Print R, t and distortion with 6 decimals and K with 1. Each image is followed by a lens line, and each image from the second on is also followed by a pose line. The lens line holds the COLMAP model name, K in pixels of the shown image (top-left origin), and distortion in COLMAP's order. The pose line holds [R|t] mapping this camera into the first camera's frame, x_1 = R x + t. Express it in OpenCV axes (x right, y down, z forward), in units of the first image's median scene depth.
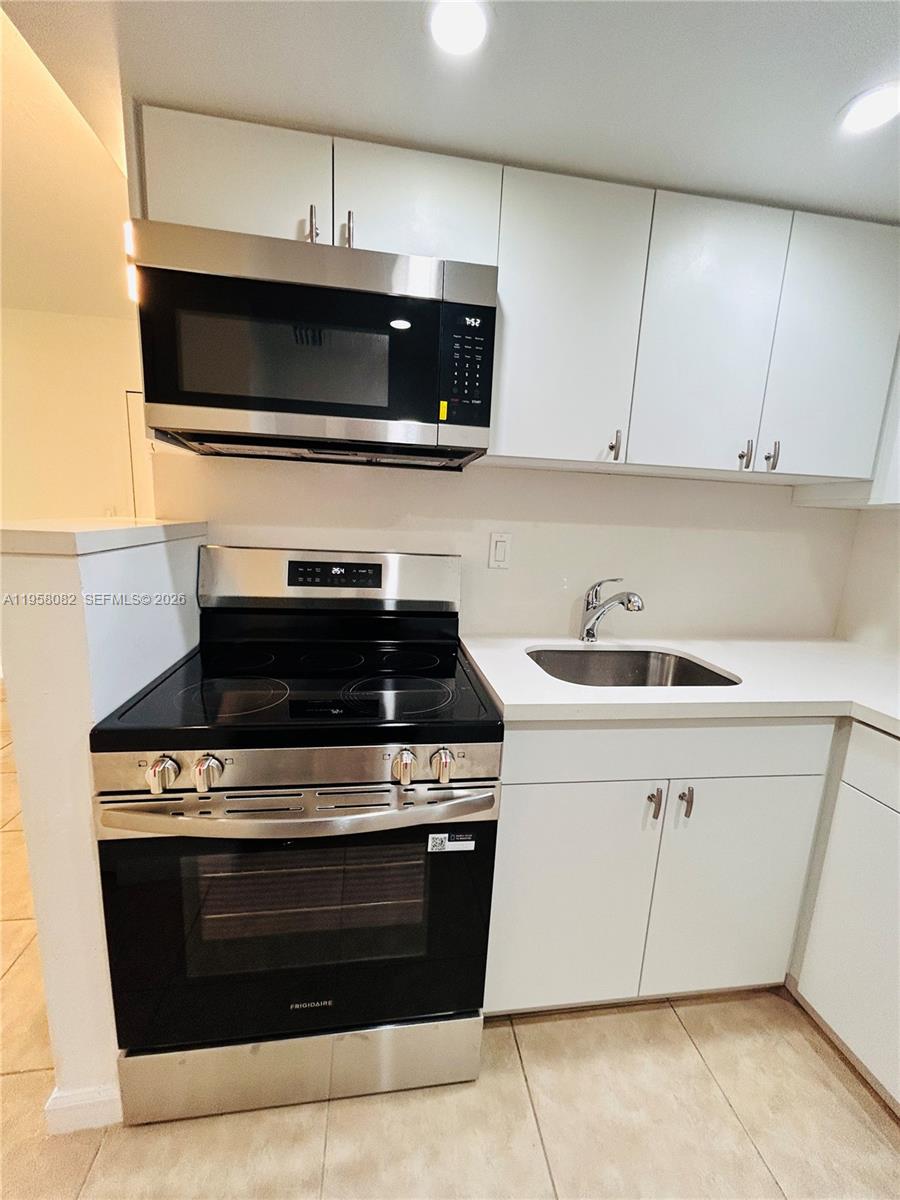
lens RADIAL K [[481.8, 0, 449.4], [0, 481.8, 603.3], [0, 0, 1]] dist [0.002003, -0.000212]
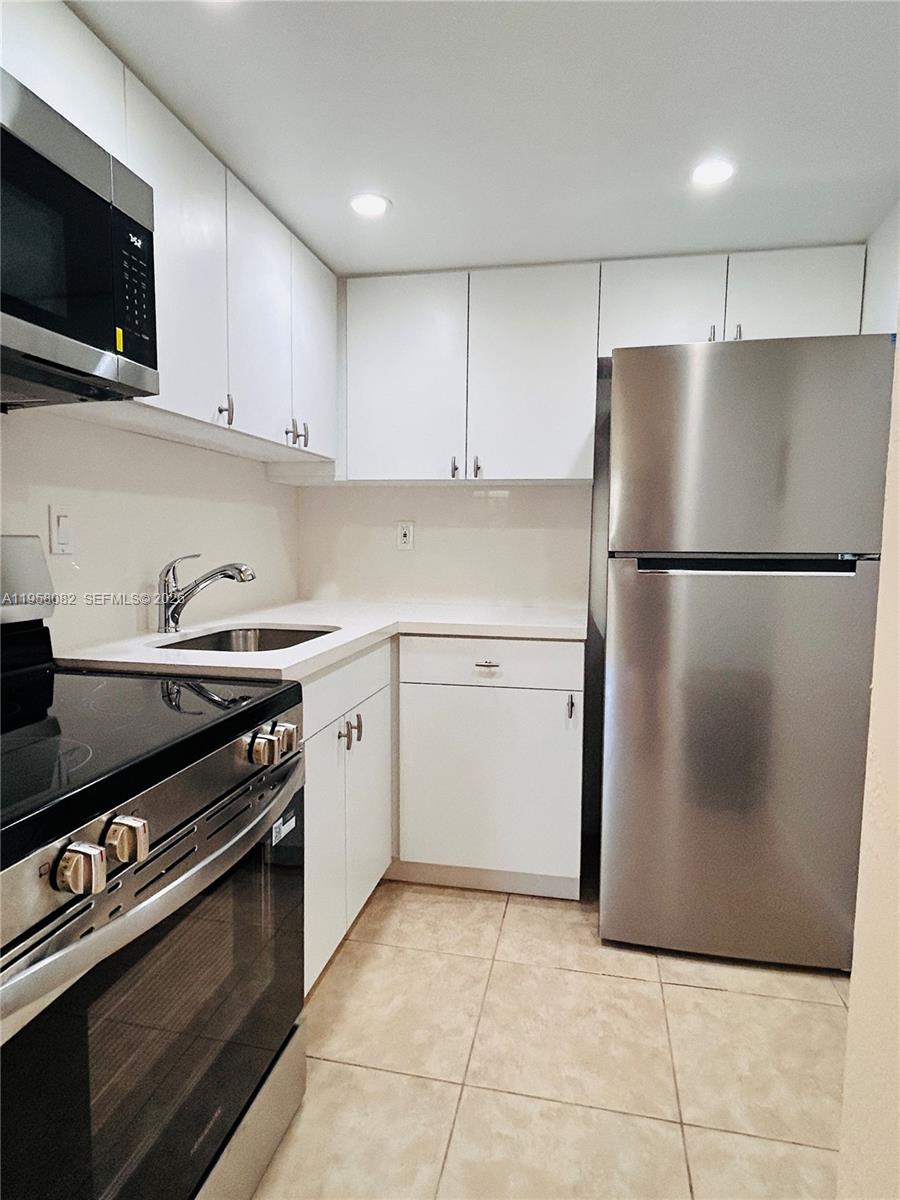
lens RADIAL K [[689.8, 0, 447.6], [0, 689.8, 602.0], [0, 0, 1]] dist [0.000747, -0.001423]
pose [[0.346425, -0.131976, 0.928747, -0.913923], [0.175923, 0.981628, 0.073871, 0.030327], [-0.921434, 0.137797, 0.363279, 0.155316]]
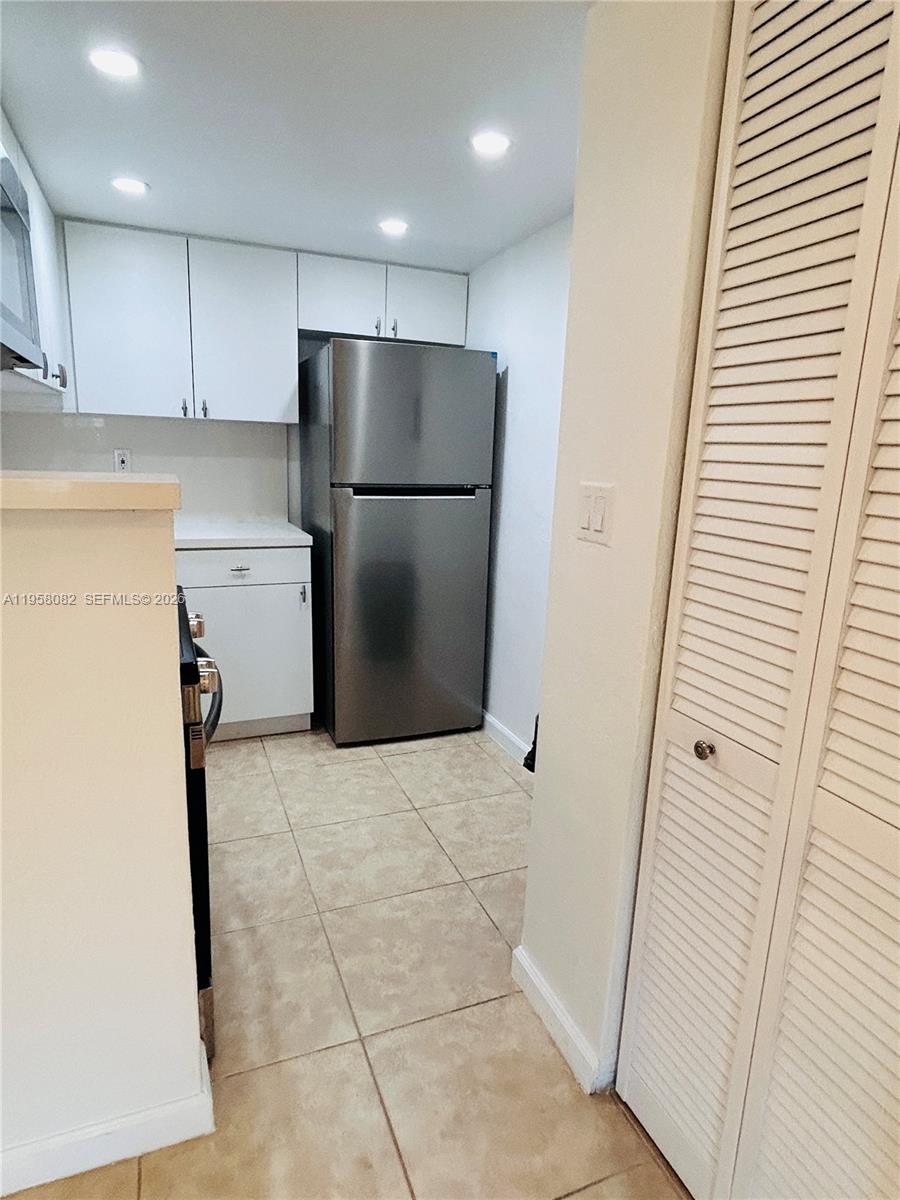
lens RADIAL K [[694.1, 0, 446.6], [0, 694.1, 606.6], [0, 0, 1]] dist [-0.001517, -0.001266]
pose [[-0.236942, -0.272343, 0.932571, -1.688693], [0.129174, 0.942551, 0.308077, -0.188401], [-0.962898, 0.193460, -0.188150, 0.545008]]
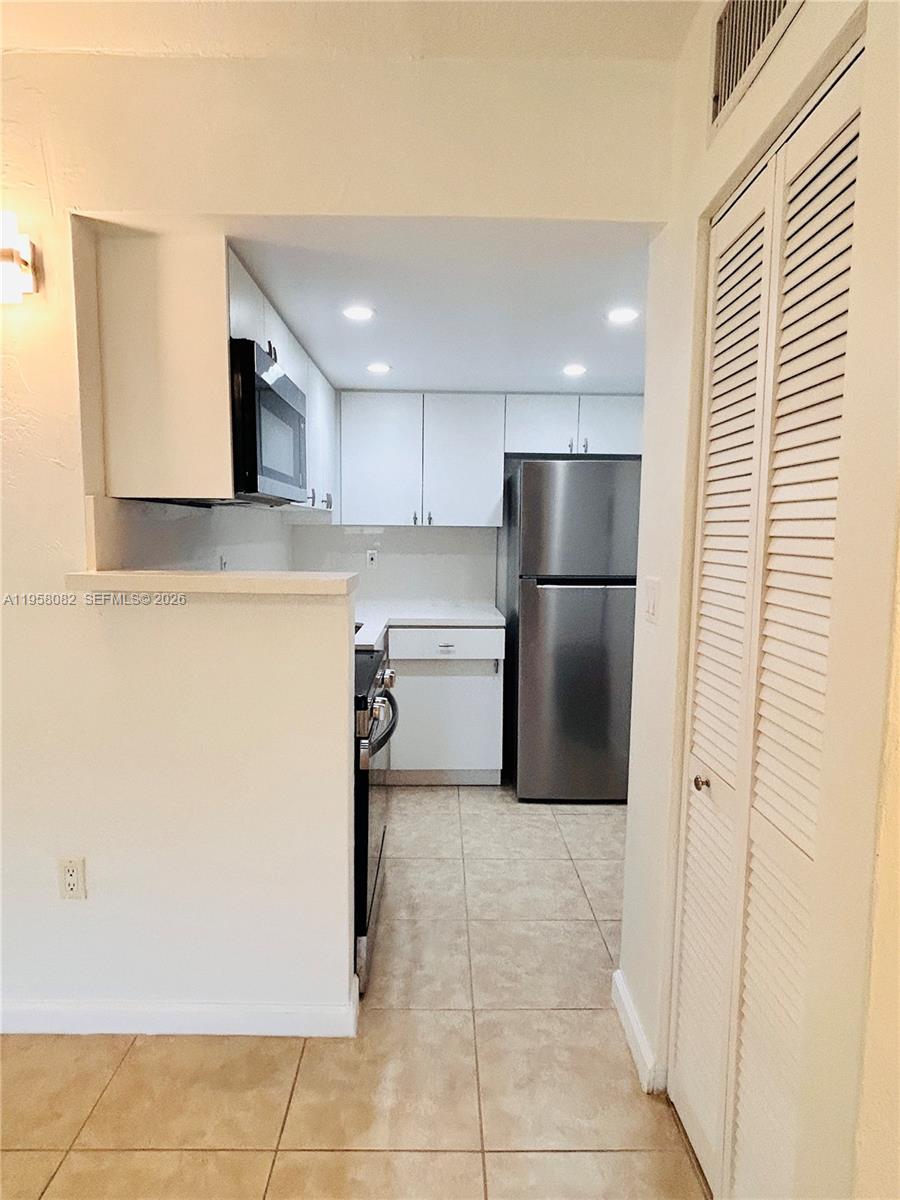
lens RADIAL K [[694.1, 0, 446.6], [0, 694.1, 606.6], [0, 0, 1]] dist [-0.001517, -0.001266]
pose [[0.132678, -0.152966, 0.979284, -2.160817], [0.174315, 0.976221, 0.128871, -0.203373], [-0.975710, 0.153606, 0.156187, 0.252457]]
